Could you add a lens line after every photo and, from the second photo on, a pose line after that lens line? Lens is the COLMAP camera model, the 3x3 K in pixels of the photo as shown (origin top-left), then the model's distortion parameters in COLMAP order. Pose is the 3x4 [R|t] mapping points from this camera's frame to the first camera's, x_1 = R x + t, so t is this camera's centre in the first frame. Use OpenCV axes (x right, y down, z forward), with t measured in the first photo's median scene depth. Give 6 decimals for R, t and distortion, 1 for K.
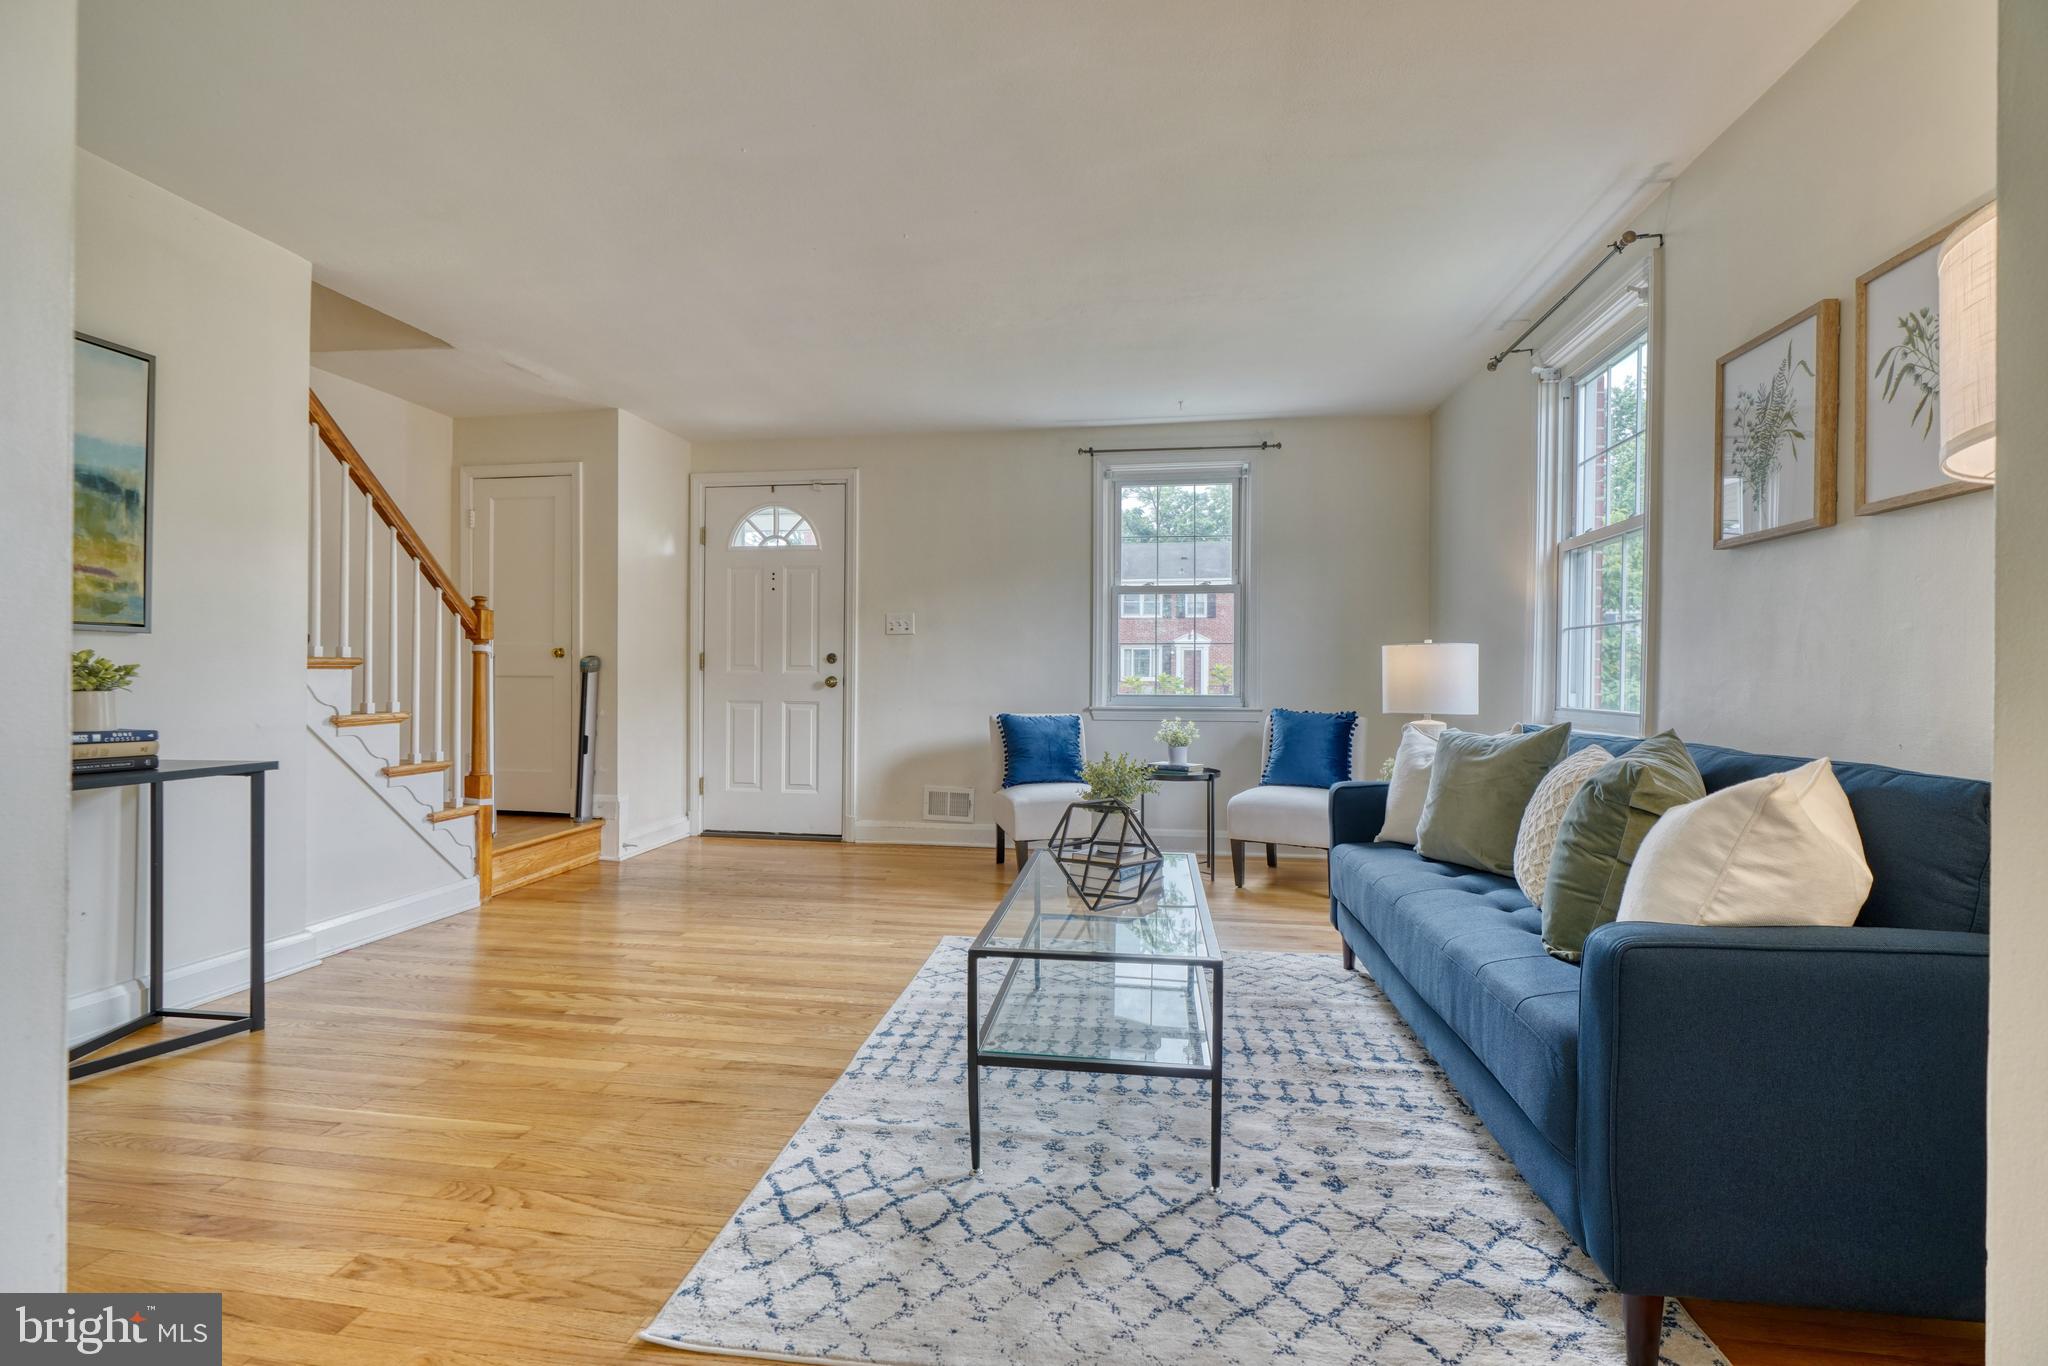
lens RADIAL K [[917.4, 0, 1020.3], [0, 917.4, 679.1], [0, 0, 1]] dist [-0.012204, 0.005498]
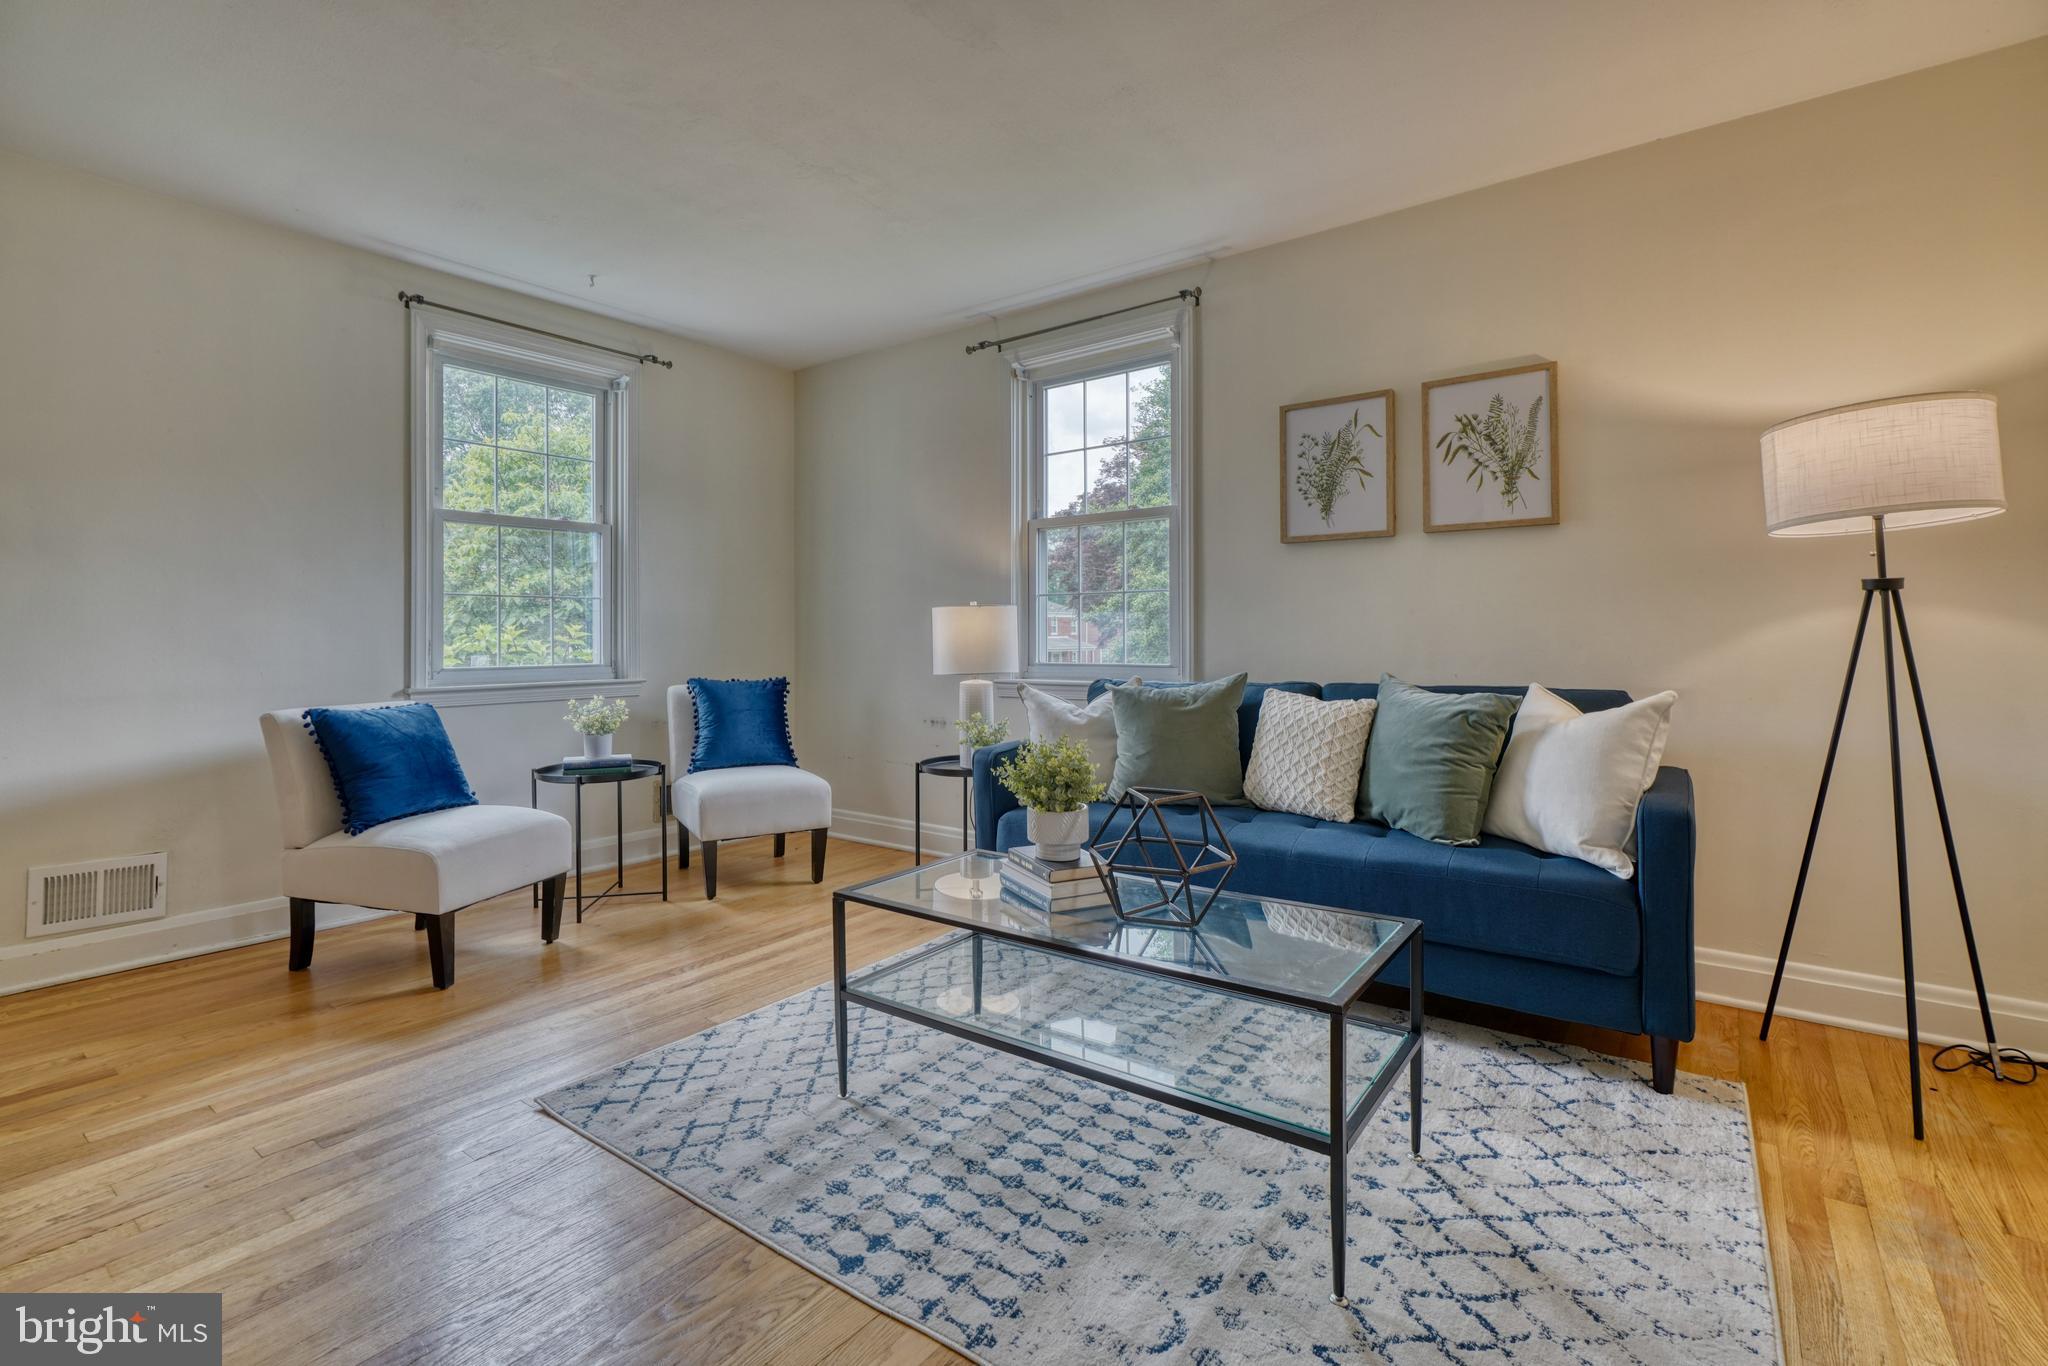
lens RADIAL K [[917.4, 0, 1017.6], [0, 917.4, 639.3], [0, 0, 1]] dist [-0.012204, 0.005498]
pose [[0.474875, -0.009405, 0.880003, -0.571427], [0.012092, 0.999918, 0.004162, -0.005700], [-0.879970, 0.008665, 0.474950, 0.603654]]
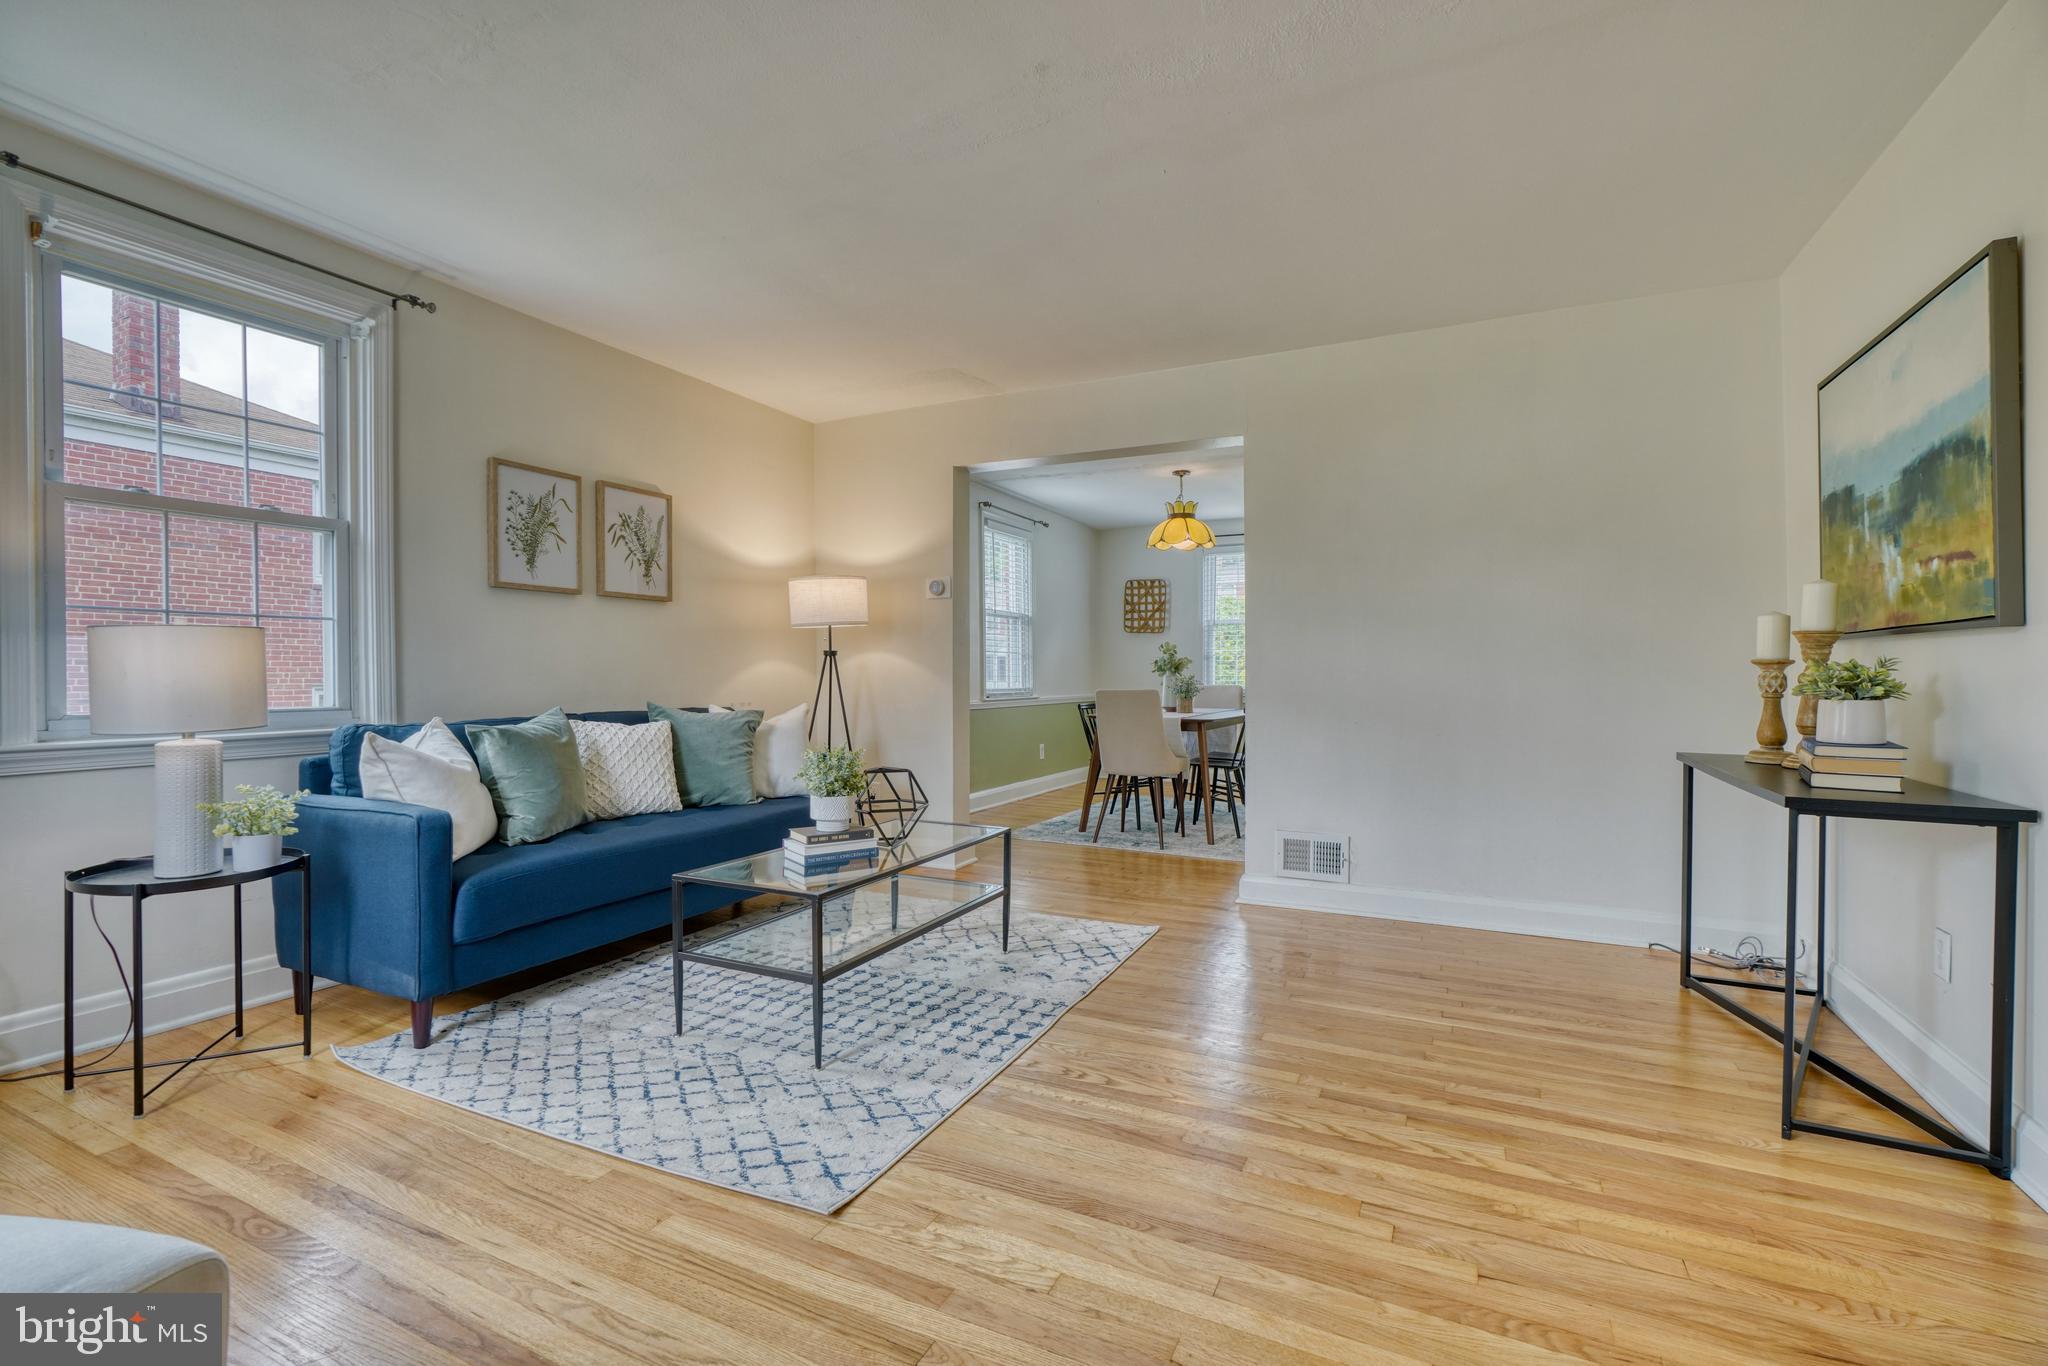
lens RADIAL K [[917.4, 0, 1005.8], [0, 917.4, 684.8], [0, 0, 1]] dist [-0.012204, 0.005498]
pose [[-0.947845, -0.010232, 0.318569, -0.425403], [-0.004708, 0.999825, 0.018106, -0.012967], [-0.318698, 0.015662, -0.947727, 1.859152]]
